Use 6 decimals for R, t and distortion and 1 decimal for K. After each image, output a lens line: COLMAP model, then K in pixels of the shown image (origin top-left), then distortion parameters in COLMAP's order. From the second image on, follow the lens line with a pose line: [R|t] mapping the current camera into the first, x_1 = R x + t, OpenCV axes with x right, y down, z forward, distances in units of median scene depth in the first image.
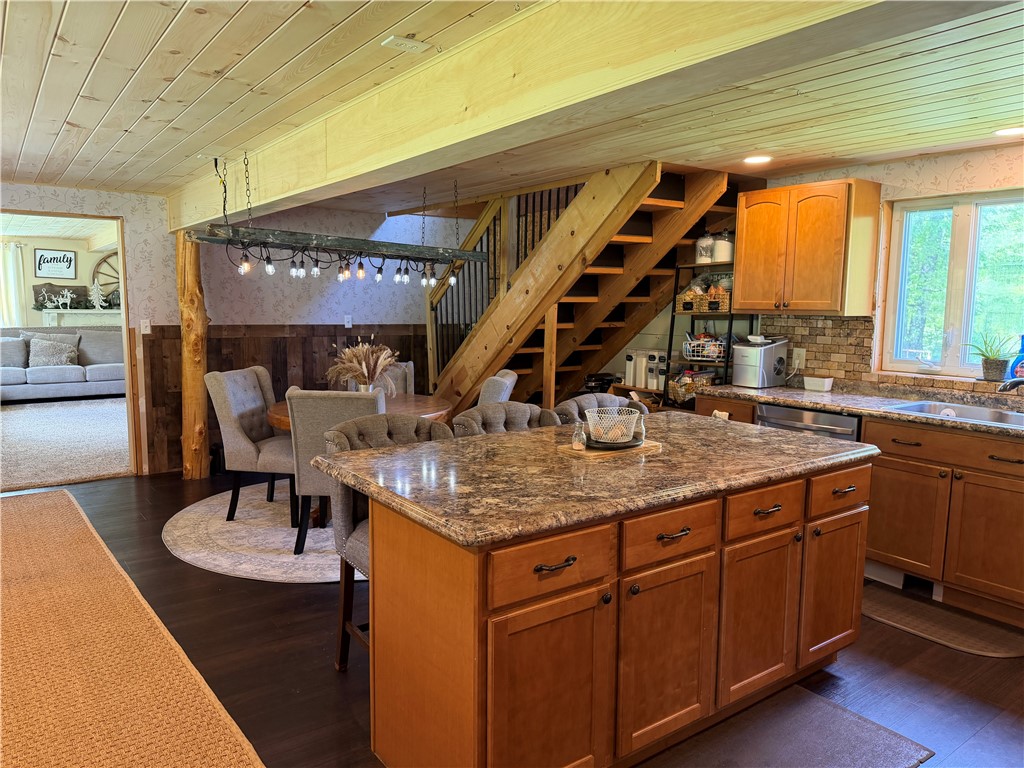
lens RADIAL K [[713.4, 0, 508.5], [0, 713.4, 385.3], [0, 0, 1]] dist [0.102991, -0.157545]
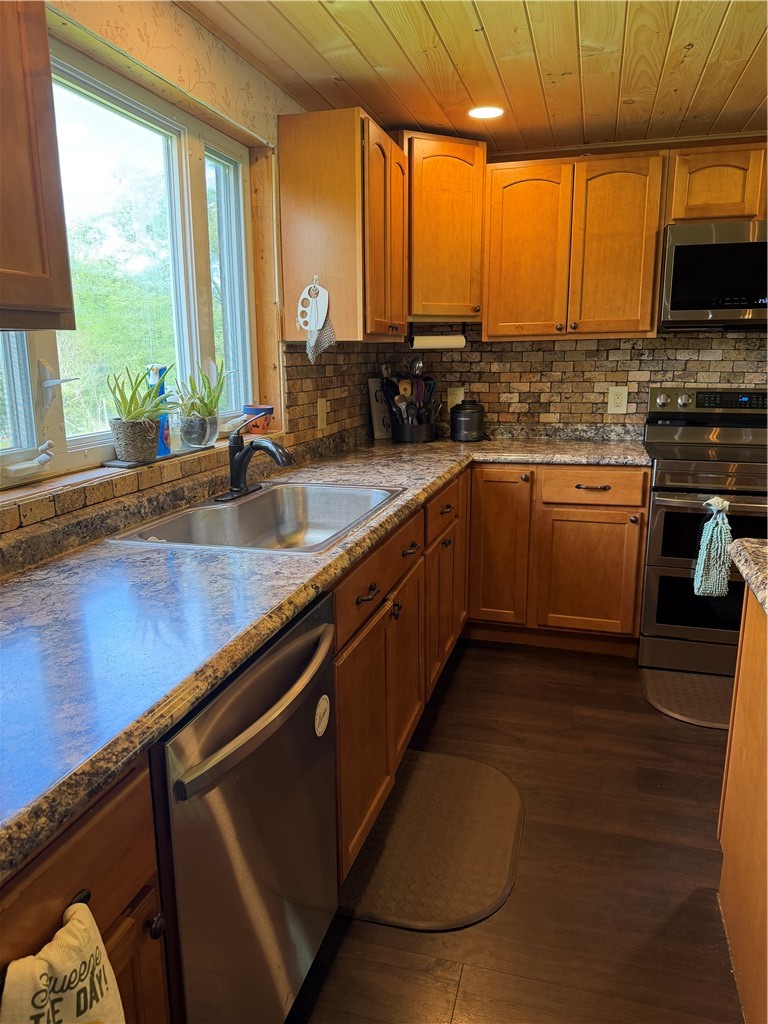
lens RADIAL K [[716.2, 0, 384.0], [0, 716.2, 512.0], [0, 0, 1]] dist [0.091460, -0.127752]
pose [[-0.619262, -0.176974, 0.764980, 0.157703], [0.092957, 0.950892, 0.295233, -0.103666], [-0.779662, 0.253937, -0.572401, 1.116467]]
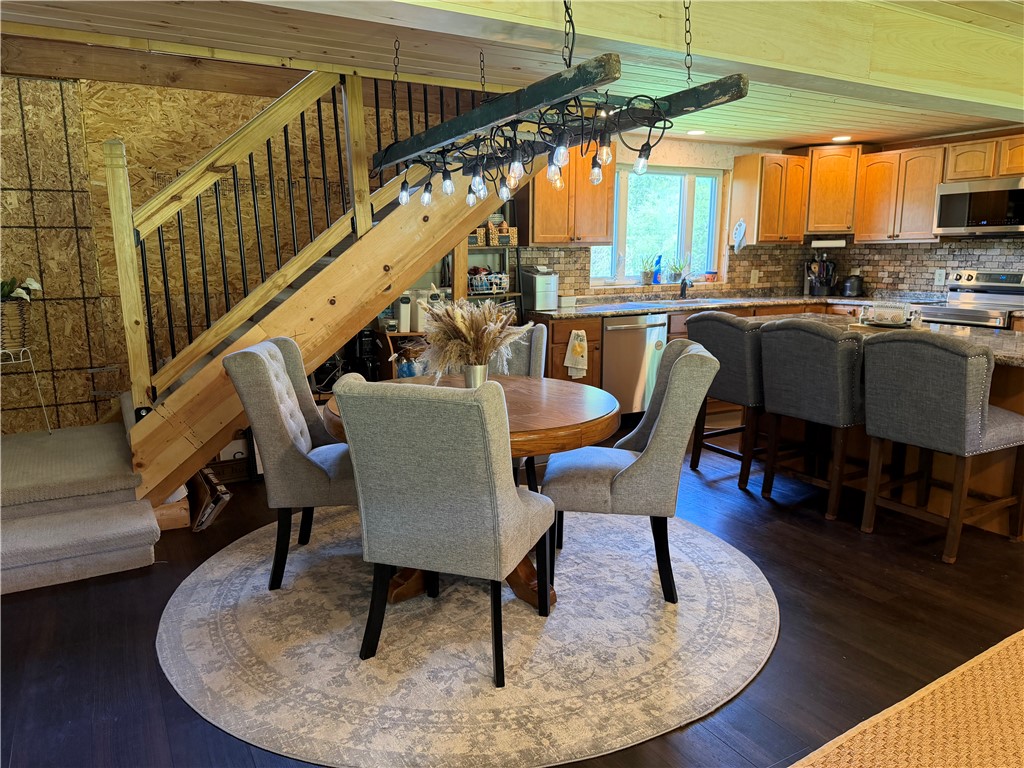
lens RADIAL K [[714.7, 0, 512.0], [0, 714.7, 384.0], [0, 0, 1]] dist [0.053668, -0.064815]
pose [[0.111894, -0.194048, 0.974590, -0.954653], [0.122149, 0.975997, 0.180304, -0.111330], [-0.986184, 0.098870, 0.132911, 1.061967]]
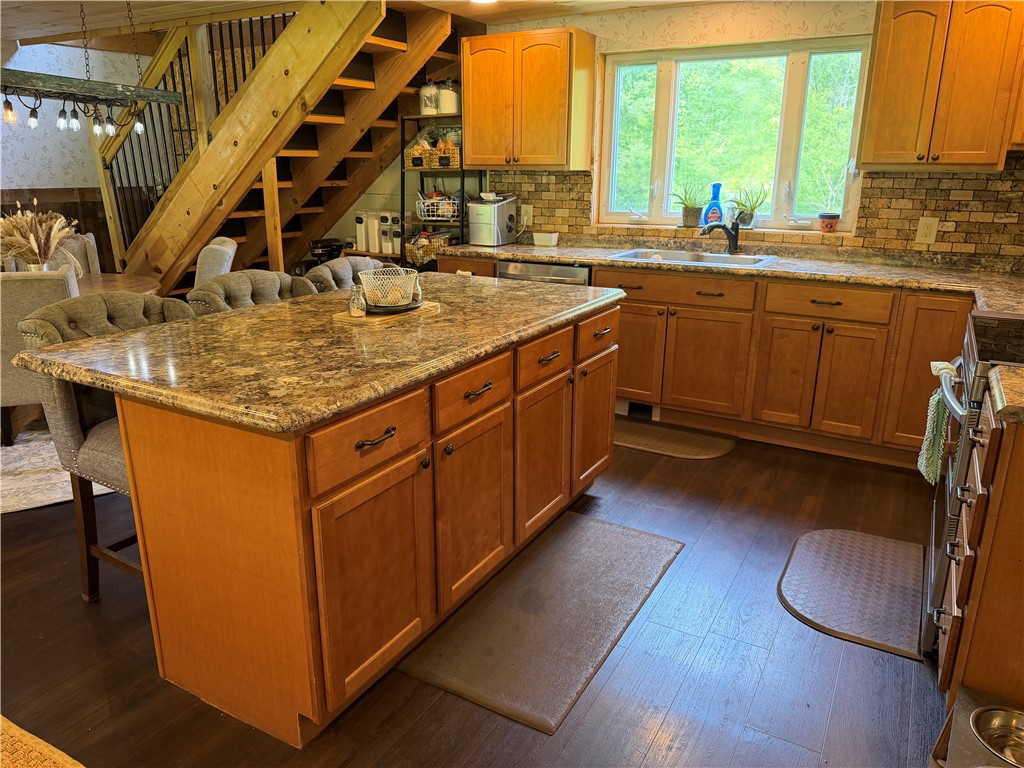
lens RADIAL K [[716.2, 0, 515.0], [0, 716.2, 382.6], [0, 0, 1]] dist [0.091460, -0.127752]
pose [[0.910581, -0.124011, 0.394289, -0.059481], [0.053832, 0.981387, 0.184341, 0.009089], [-0.409810, -0.146632, 0.900308, 0.049456]]
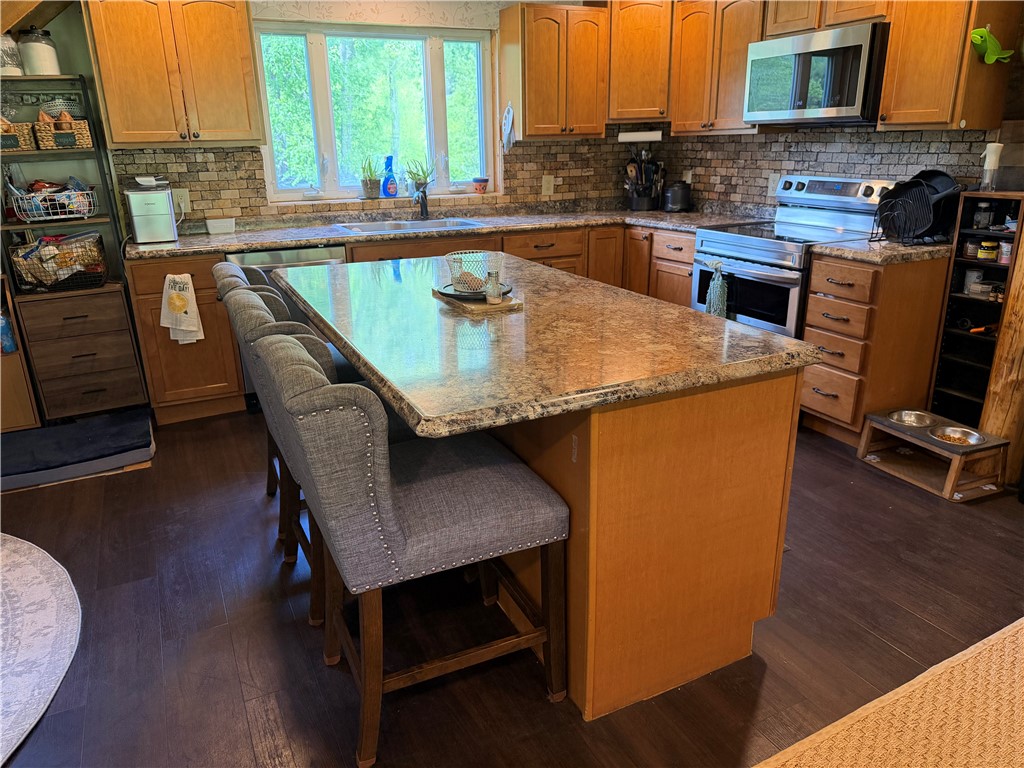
lens RADIAL K [[713.4, 0, 508.5], [0, 713.4, 385.3], [0, 0, 1]] dist [0.102991, -0.157545]
pose [[0.176794, -0.334442, 0.925685, -0.478195], [0.136660, 0.939731, 0.313417, -0.056187], [-0.974714, 0.071094, 0.211843, 0.524990]]
